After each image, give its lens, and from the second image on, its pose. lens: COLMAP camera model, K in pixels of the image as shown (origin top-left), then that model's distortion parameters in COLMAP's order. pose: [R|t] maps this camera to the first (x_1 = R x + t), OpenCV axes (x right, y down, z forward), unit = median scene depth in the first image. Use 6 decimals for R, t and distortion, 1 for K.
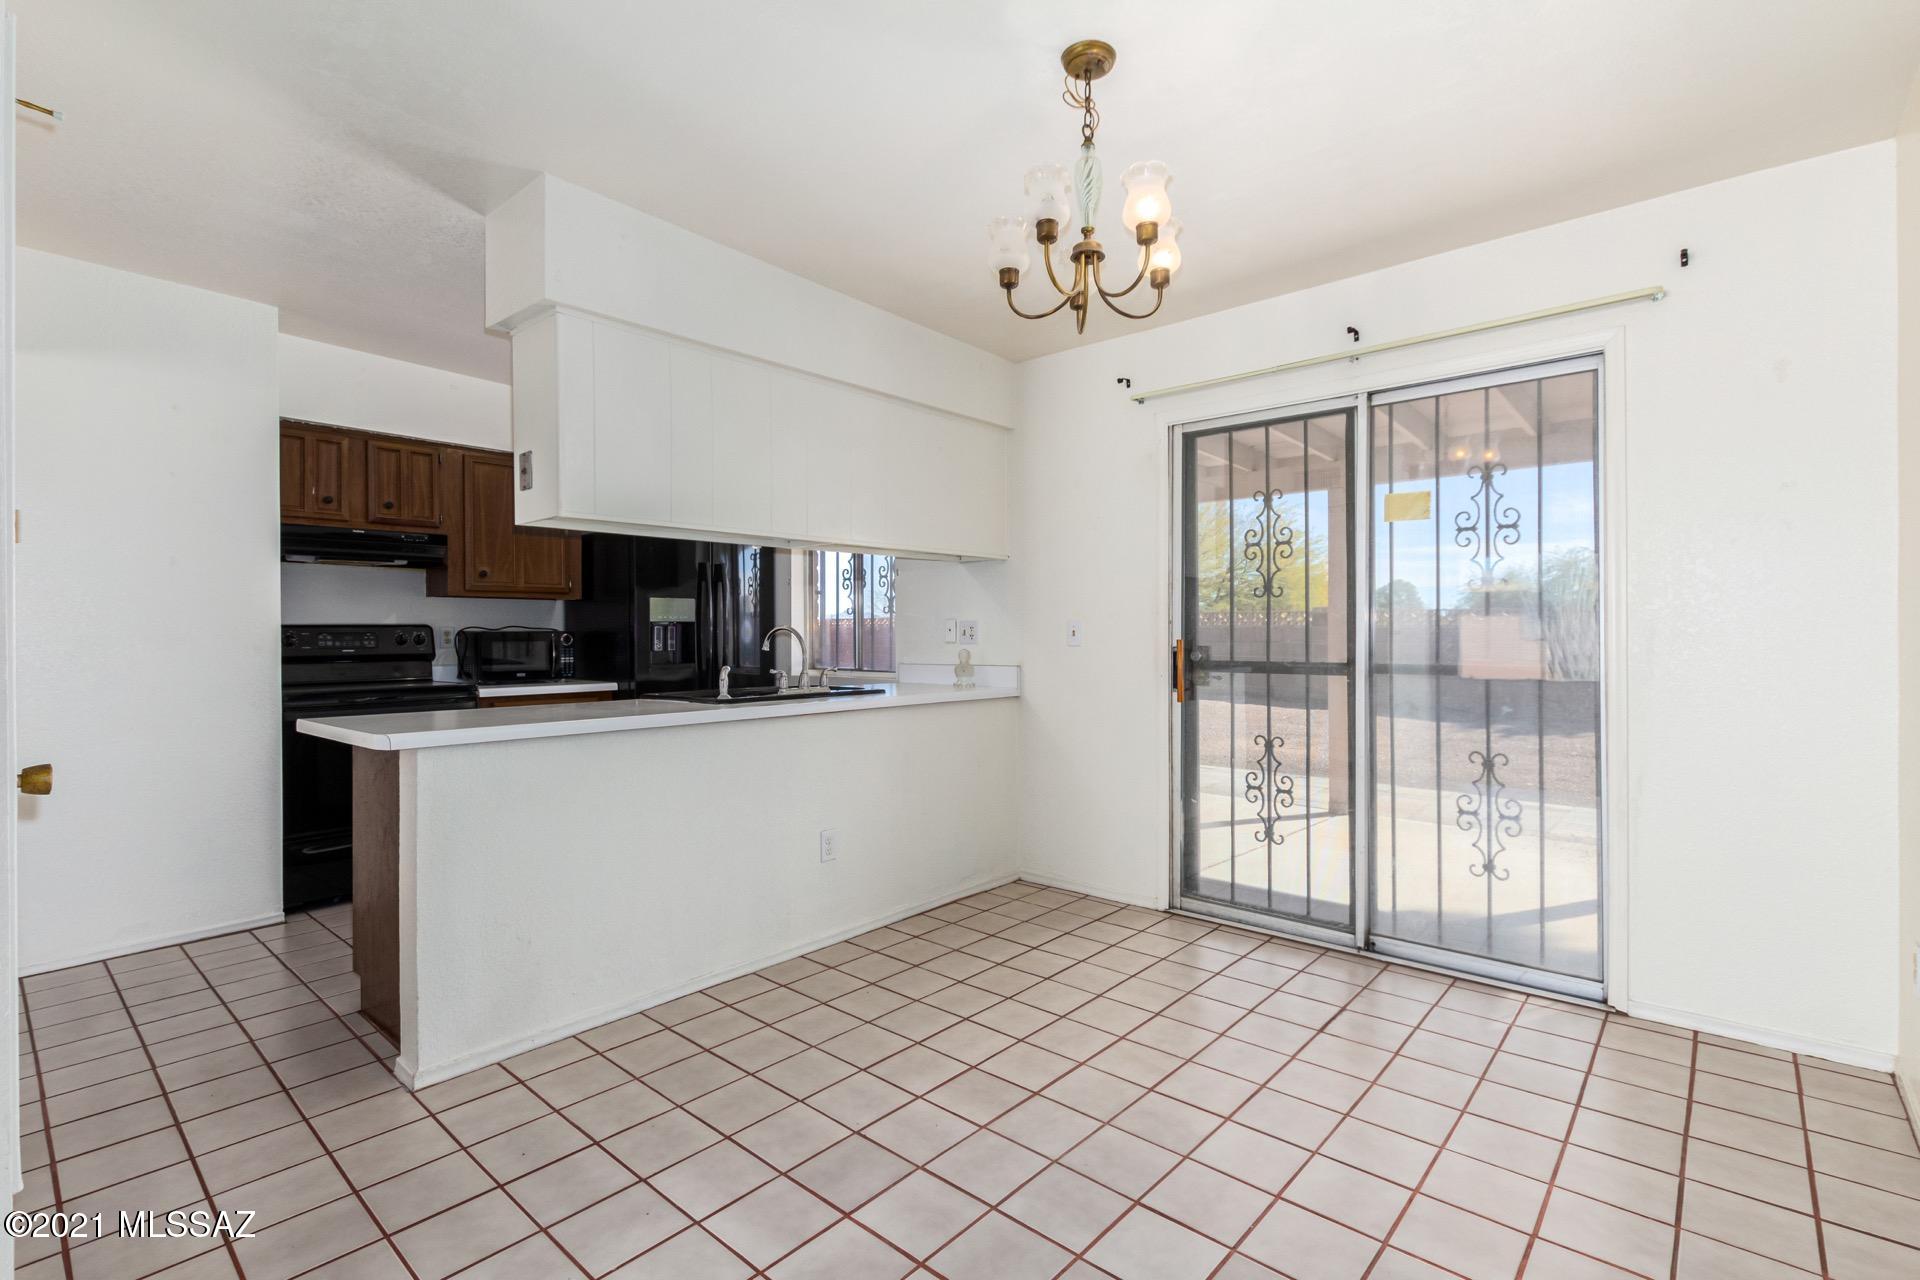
lens RADIAL K [[886.7, 0, 968.2], [0, 886.7, 634.1], [0, 0, 1]] dist [-0.001205, -0.000234]
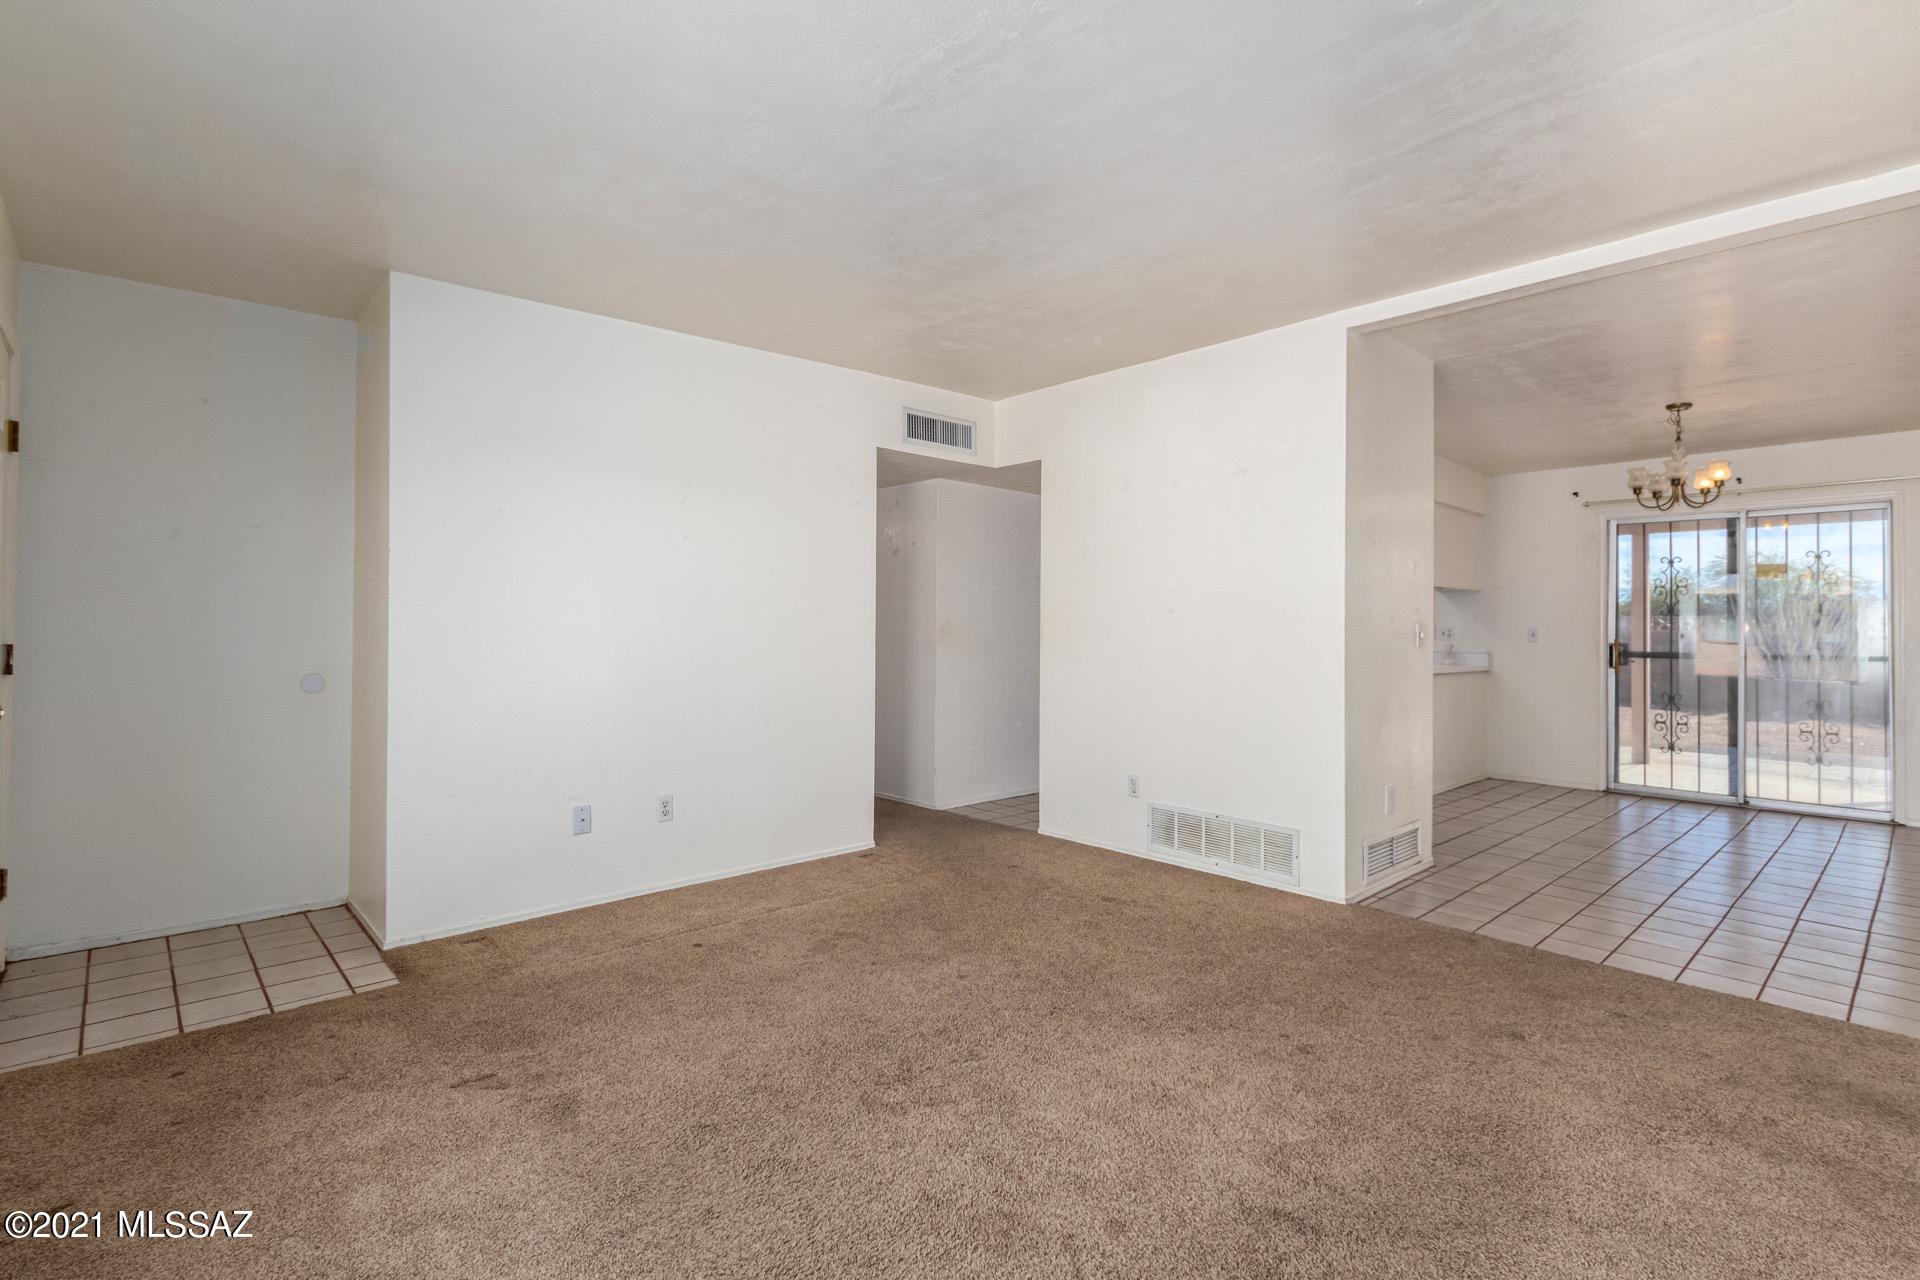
lens RADIAL K [[899.6, 0, 955.4], [0, 899.6, 618.8], [0, 0, 1]] dist [-0.002060, -0.000480]
pose [[0.993976, 0.007860, -0.109319, -0.922508], [-0.008779, 0.999930, -0.007922, -0.009191], [0.109249, 0.008833, 0.993975, -0.988009]]
